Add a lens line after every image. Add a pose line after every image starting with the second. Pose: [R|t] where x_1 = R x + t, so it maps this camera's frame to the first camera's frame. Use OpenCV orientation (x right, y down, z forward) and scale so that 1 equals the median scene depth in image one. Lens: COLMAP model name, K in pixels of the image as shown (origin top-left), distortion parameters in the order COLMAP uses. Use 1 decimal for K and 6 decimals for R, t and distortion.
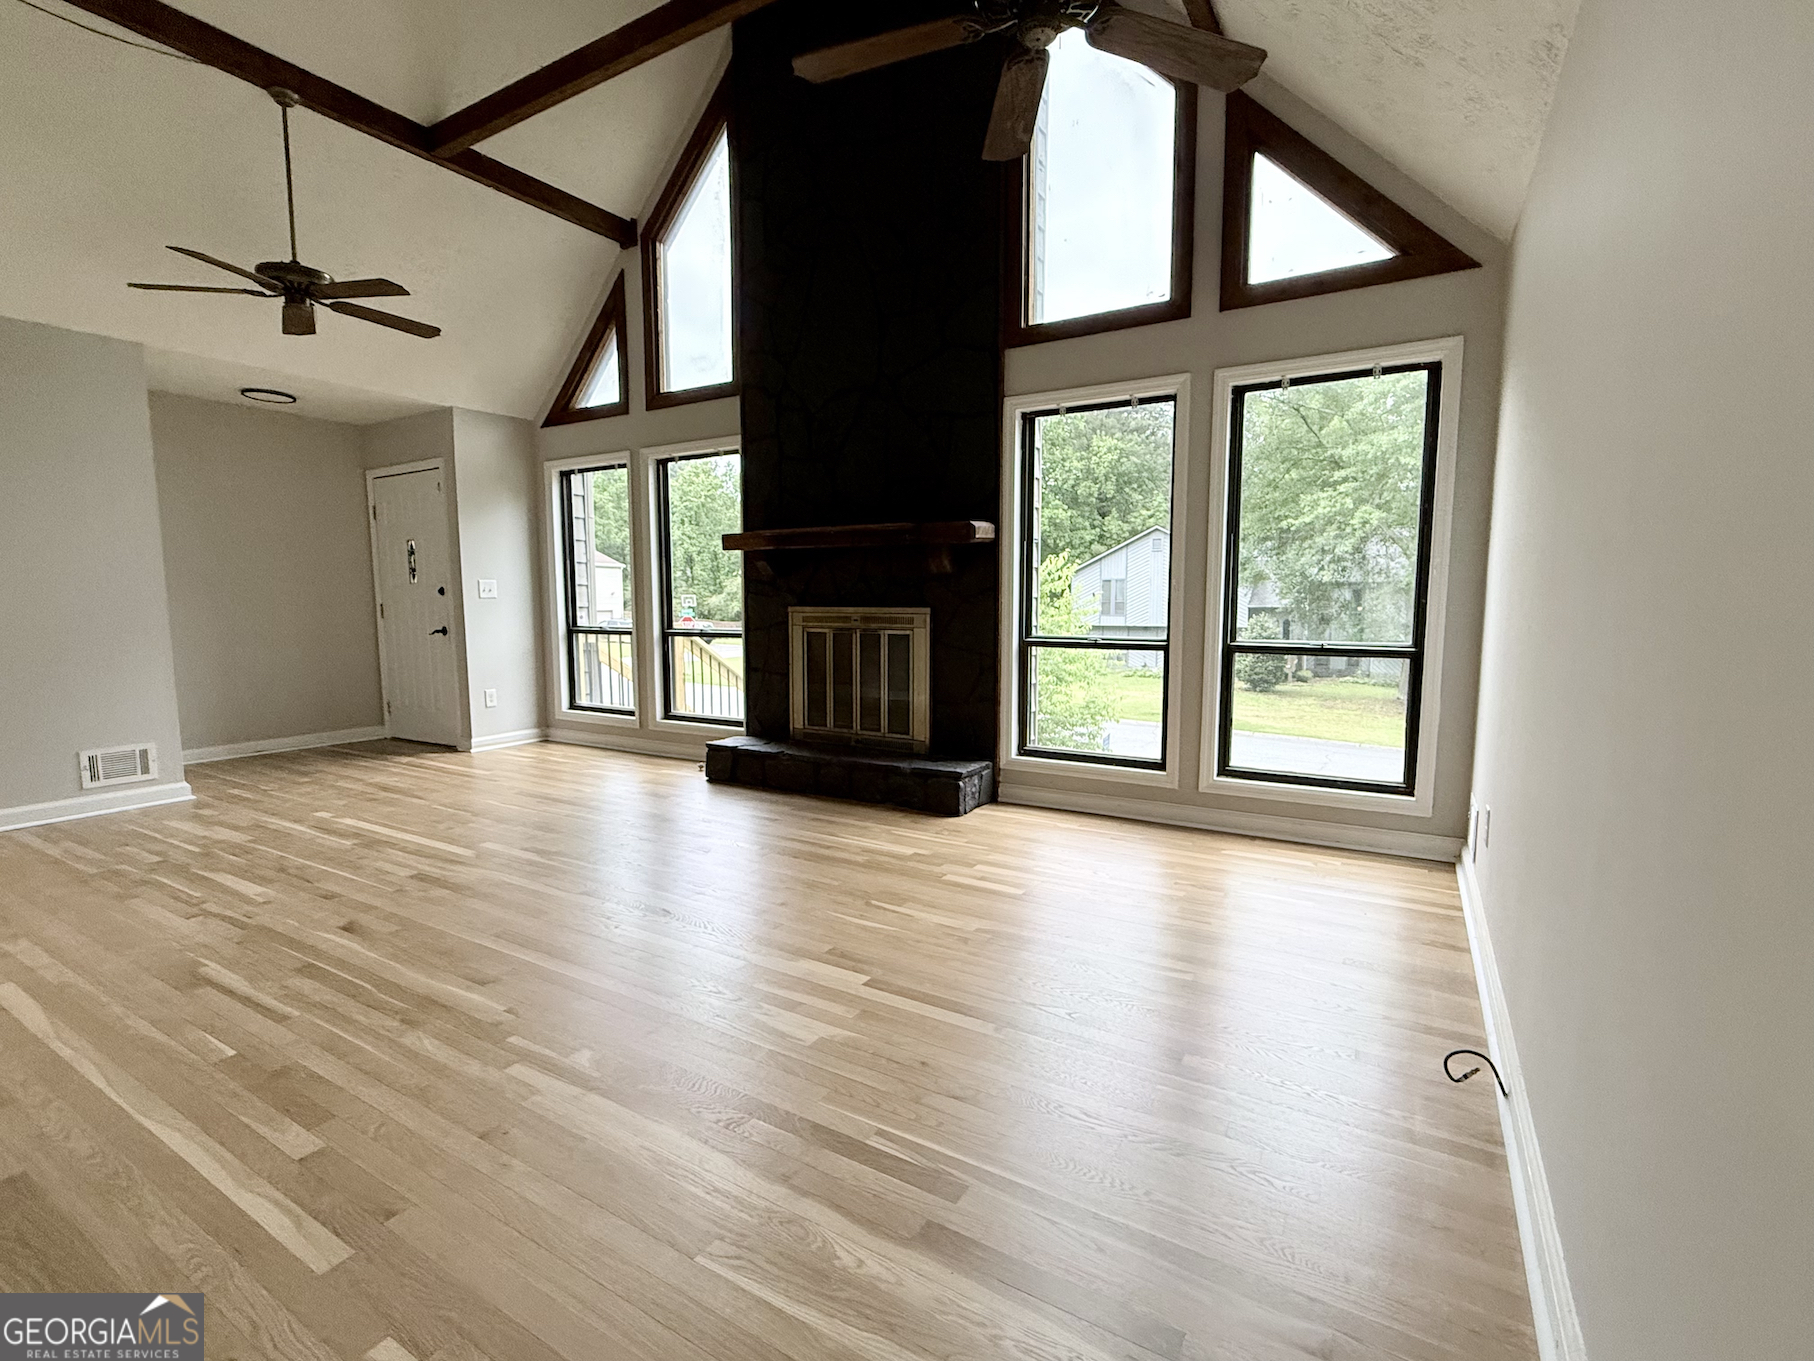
lens RADIAL K [[839.3, 0, 907.0], [0, 839.3, 680.5], [0, 0, 1]] dist [-0.000669, -0.000476]
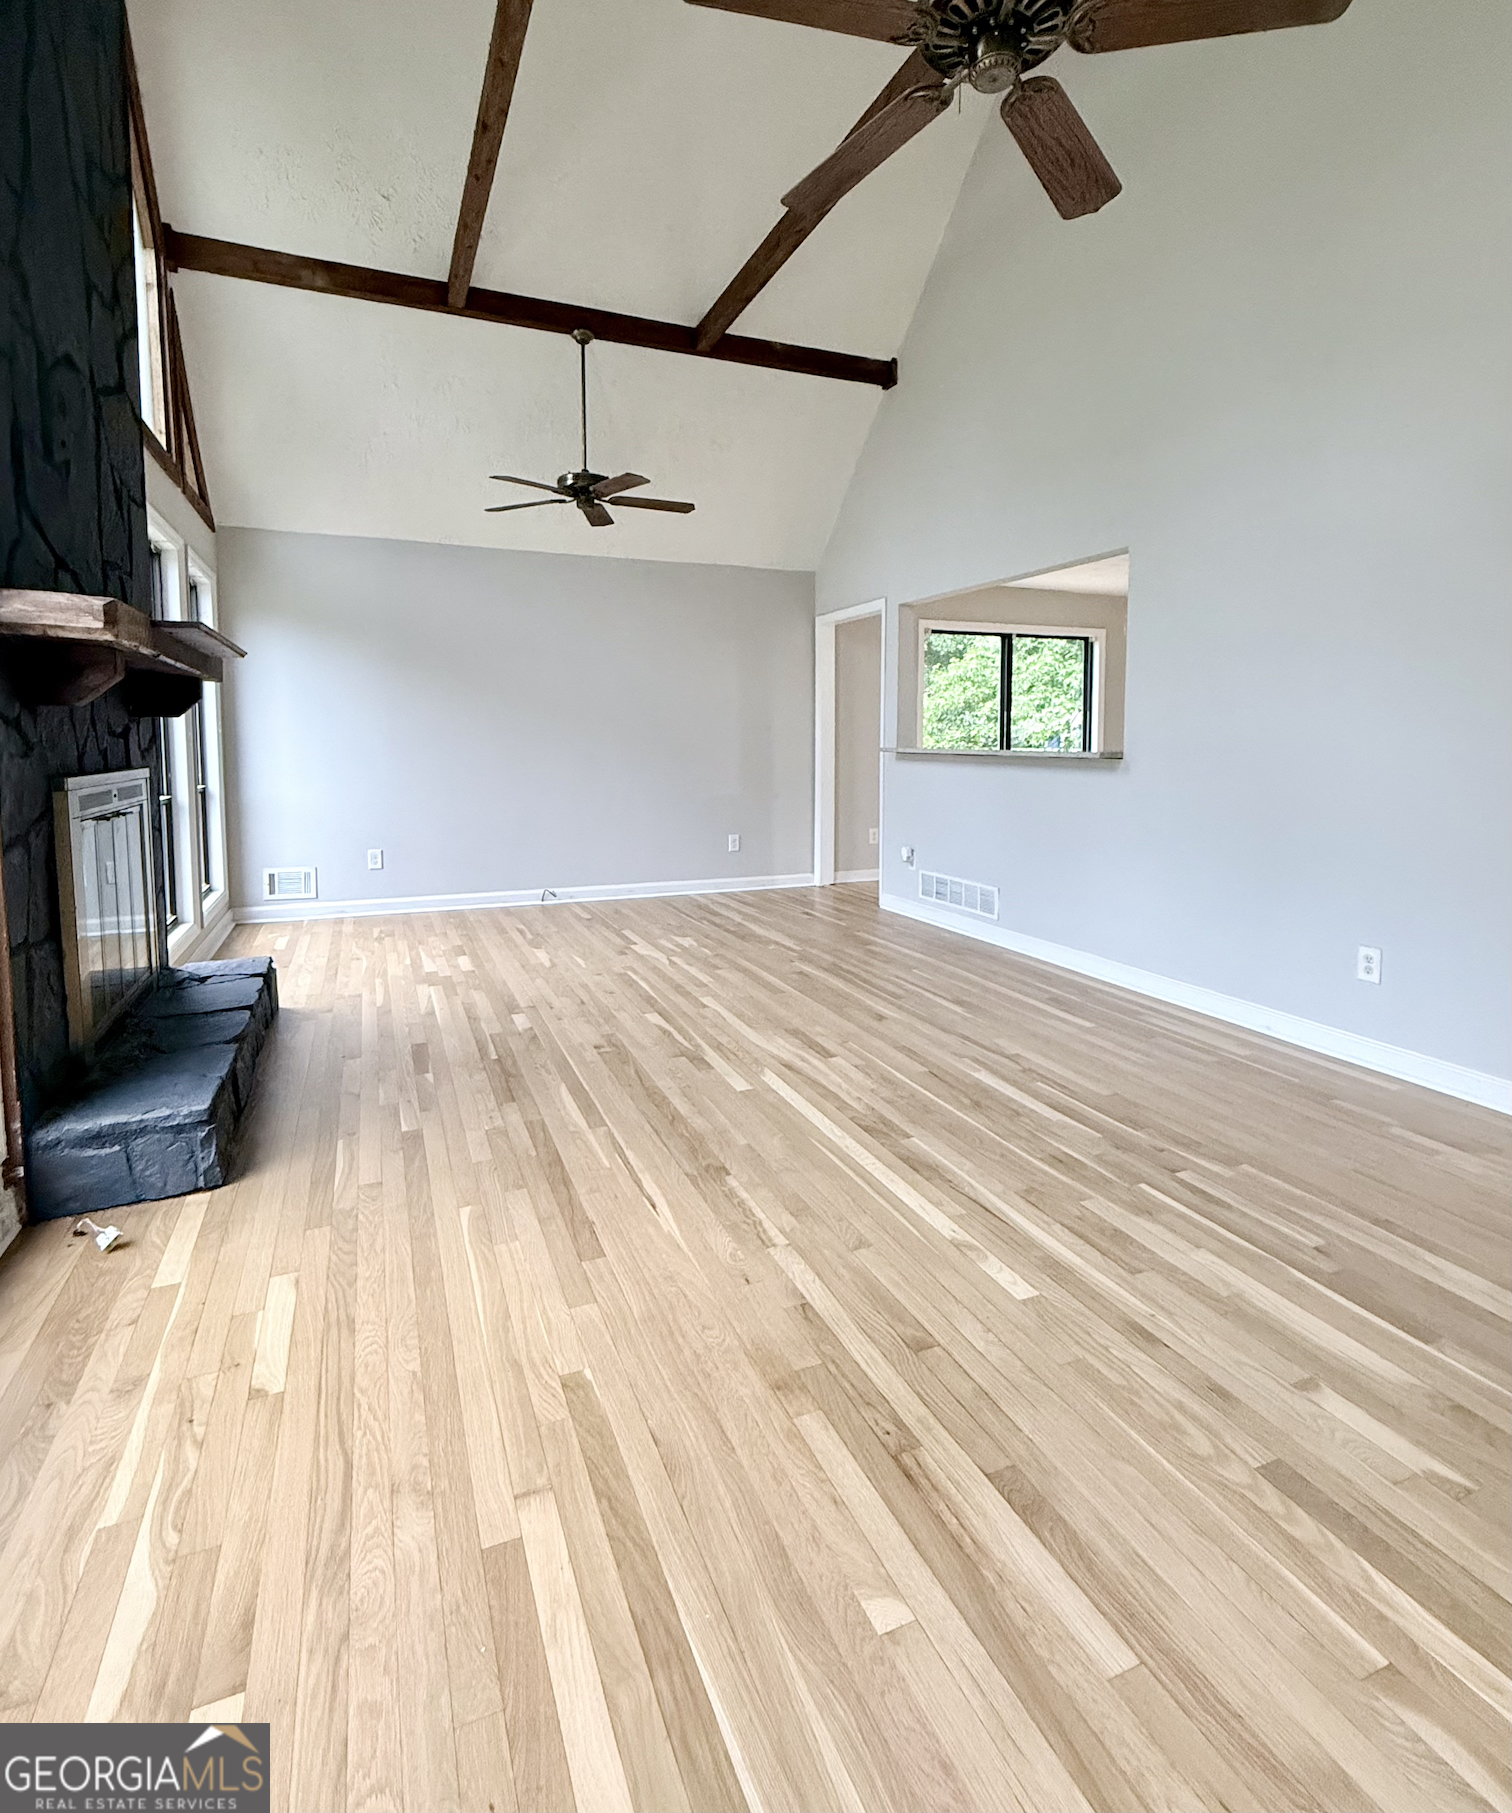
lens RADIAL K [[932.9, 0, 754.2], [0, 932.9, 805.0], [0, 0, 1]] dist [-0.002963, 0.001096]
pose [[-0.808939, -0.038970, 0.586600, -1.056078], [0.061040, 0.986840, 0.149735, -0.183557], [-0.584716, 0.156933, -0.795914, 1.734173]]
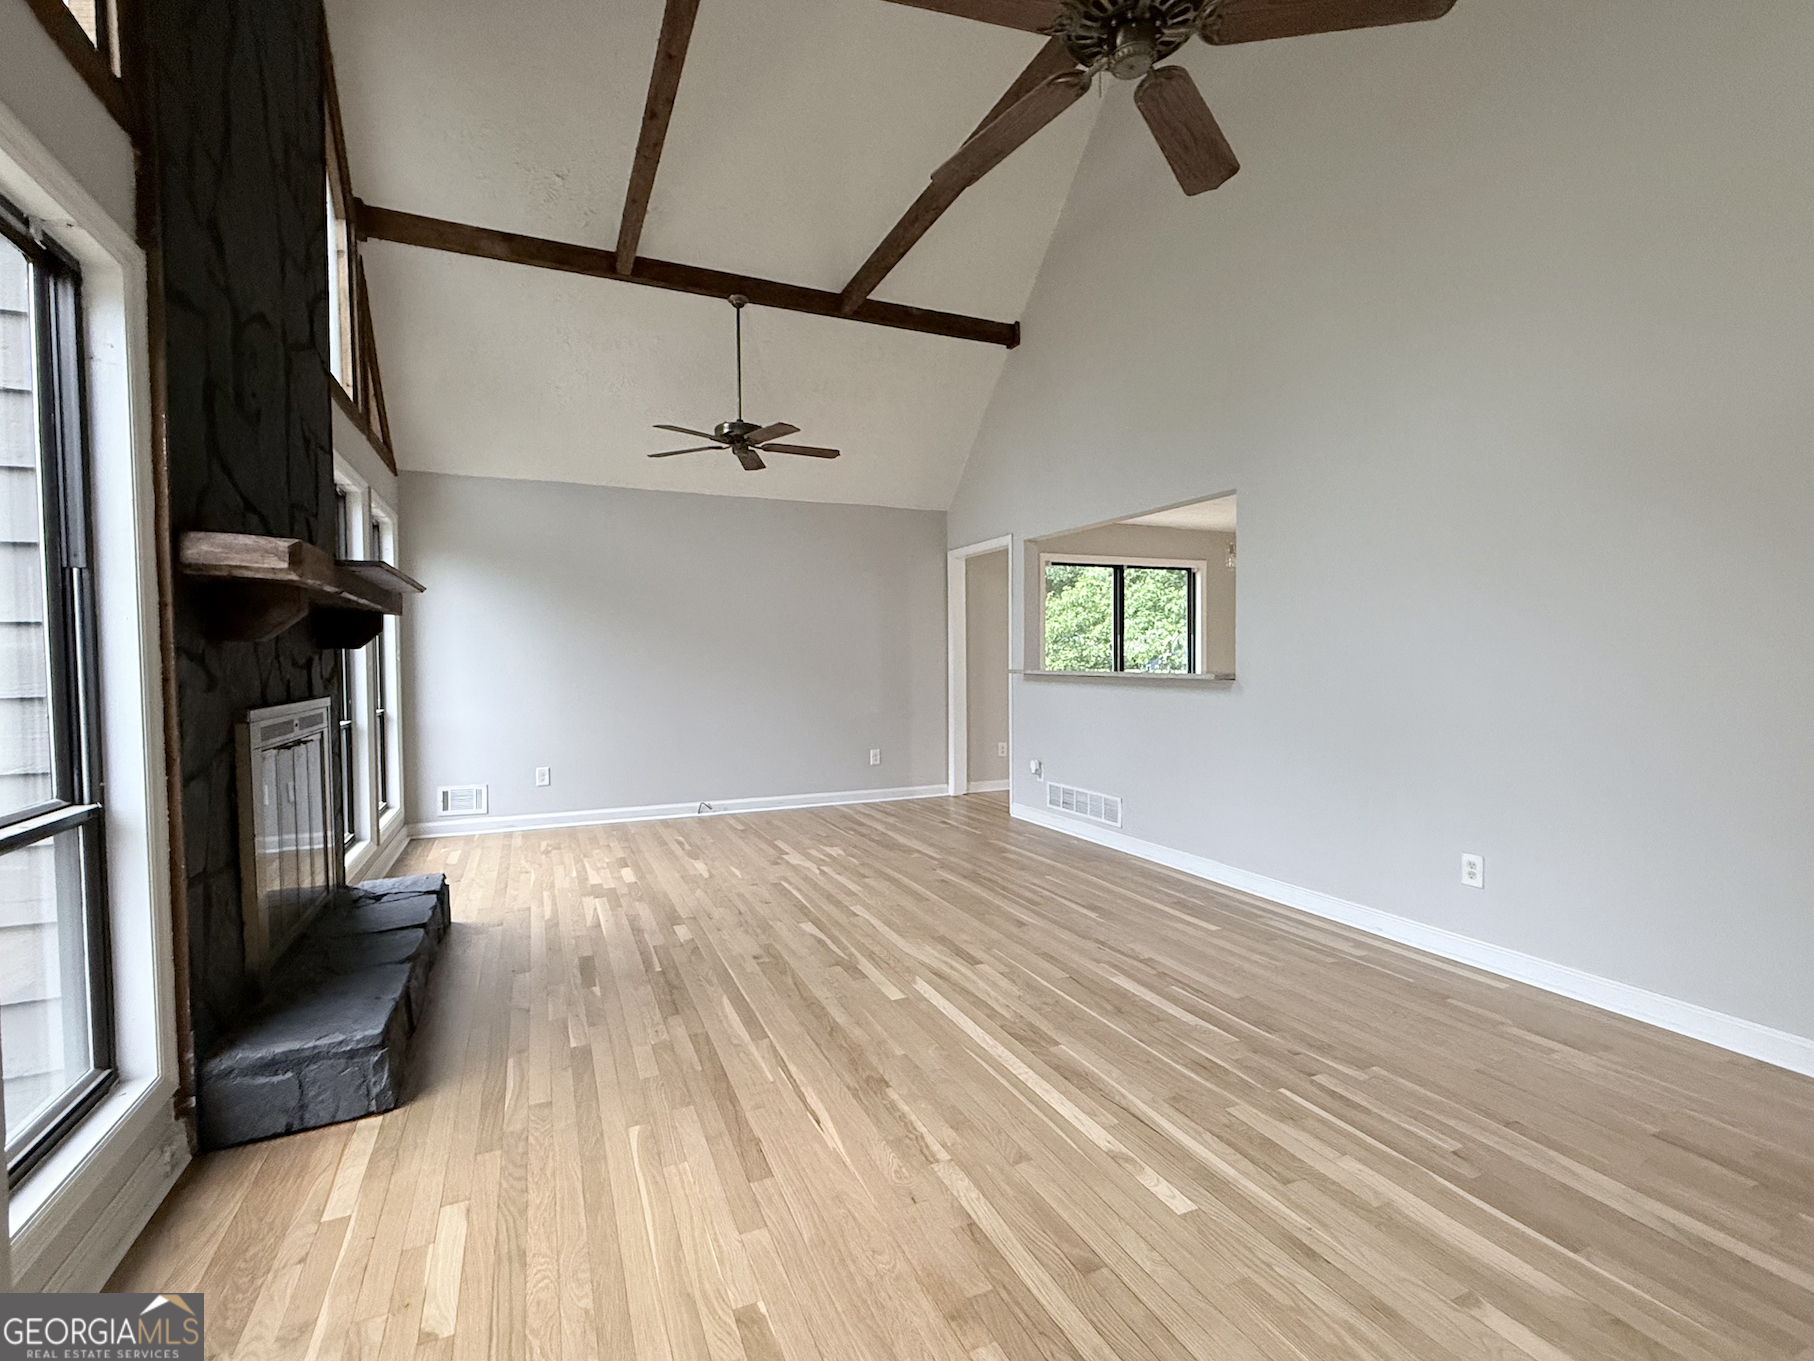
lens RADIAL K [[839.3, 0, 907.0], [0, 839.3, 680.5], [0, 0, 1]] dist [-0.000669, -0.000476]
pose [[-0.823973, -0.007094, 0.566585, -1.021323], [0.065494, 0.992027, 0.107668, -0.190763], [-0.562831, 0.125824, -0.816939, 1.719058]]
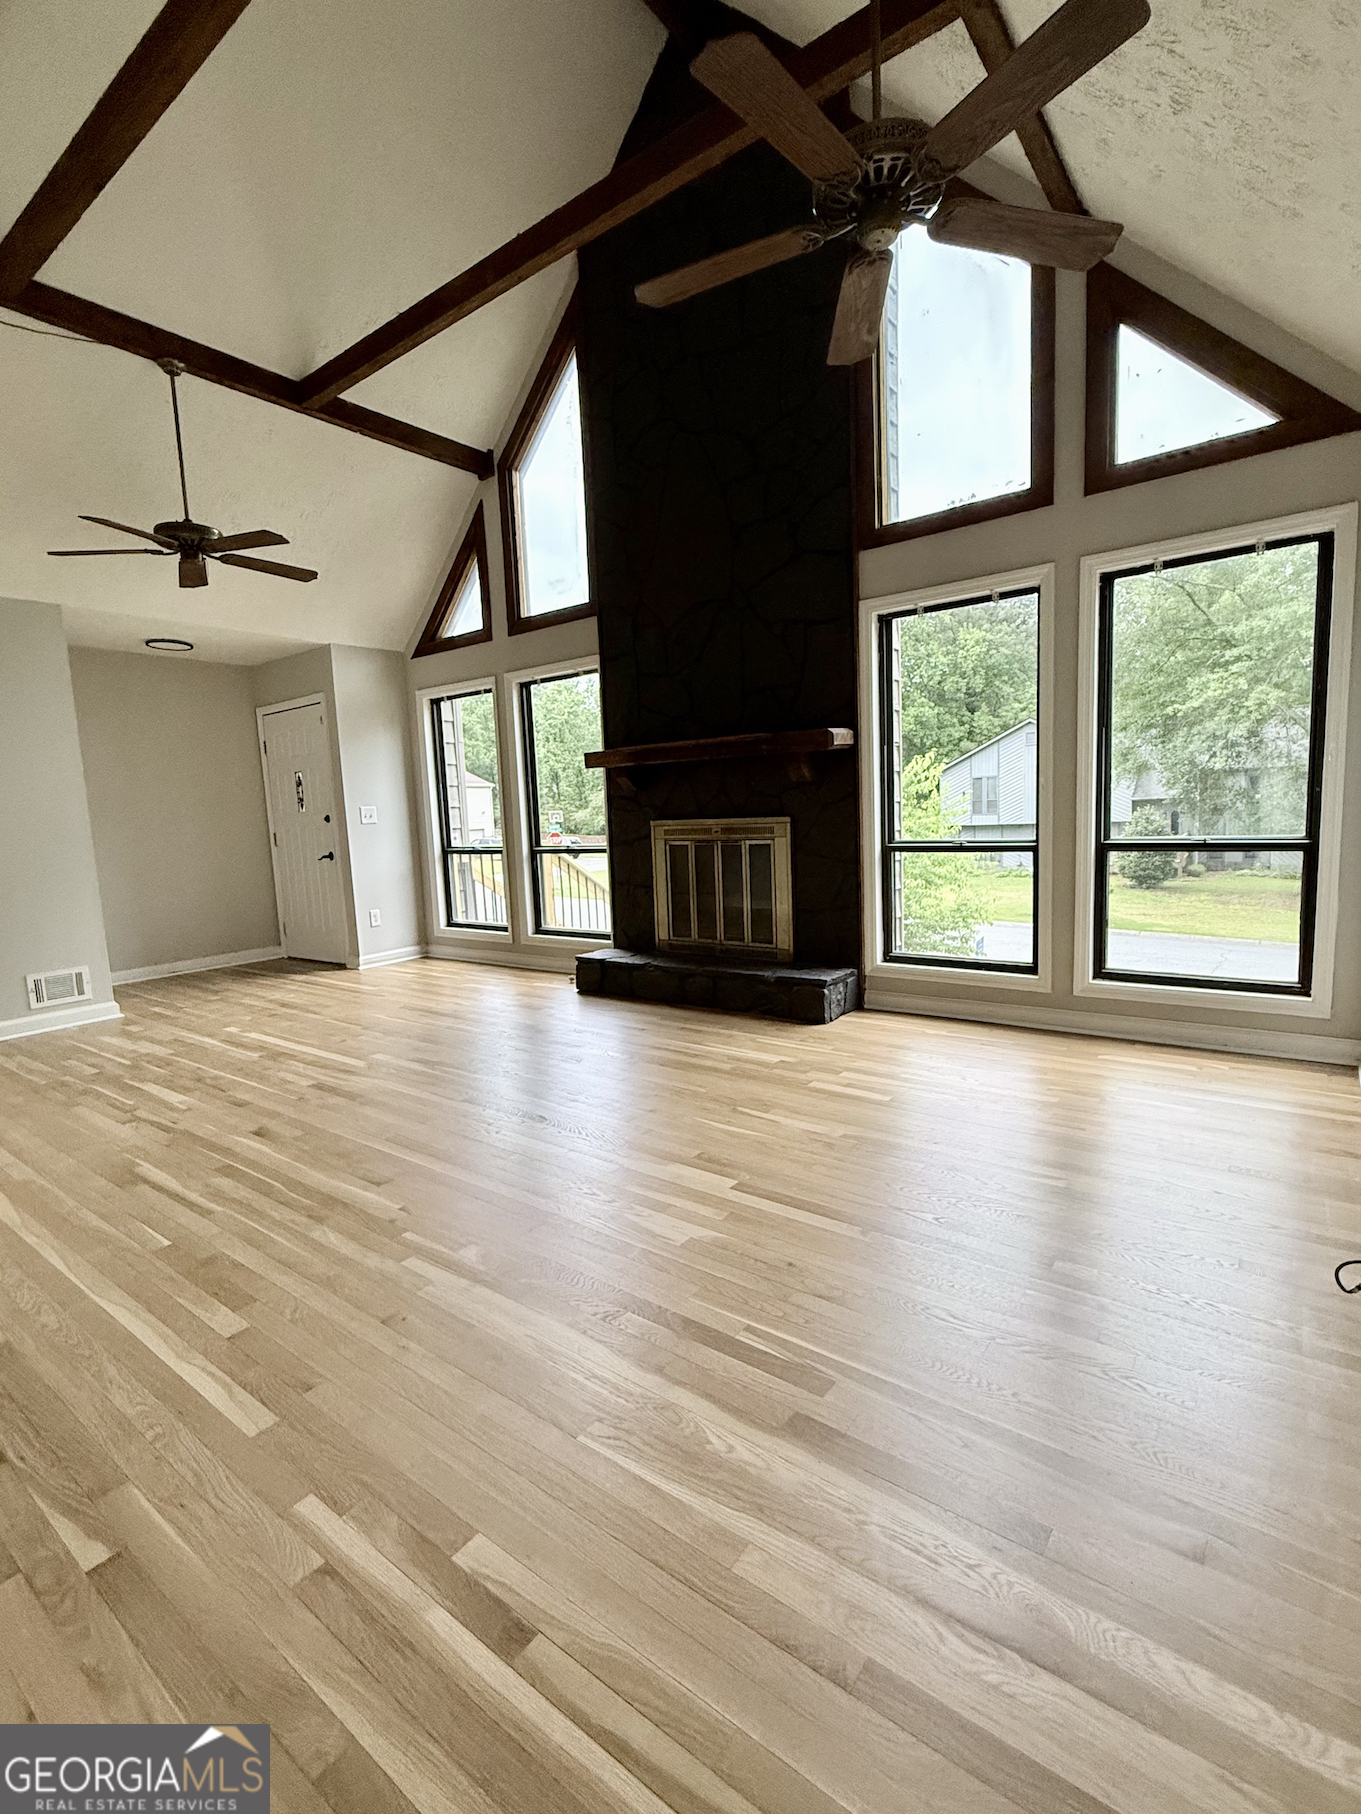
lens RADIAL K [[839.3, 0, 680.5], [0, 839.3, 907.0], [0, 0, 1]] dist [-0.000669, -0.000476]
pose [[0.993490, -0.027947, -0.110437, 0.006863], [0.030294, 0.999348, 0.019628, -0.003051], [0.109816, -0.022845, 0.993689, -0.015576]]
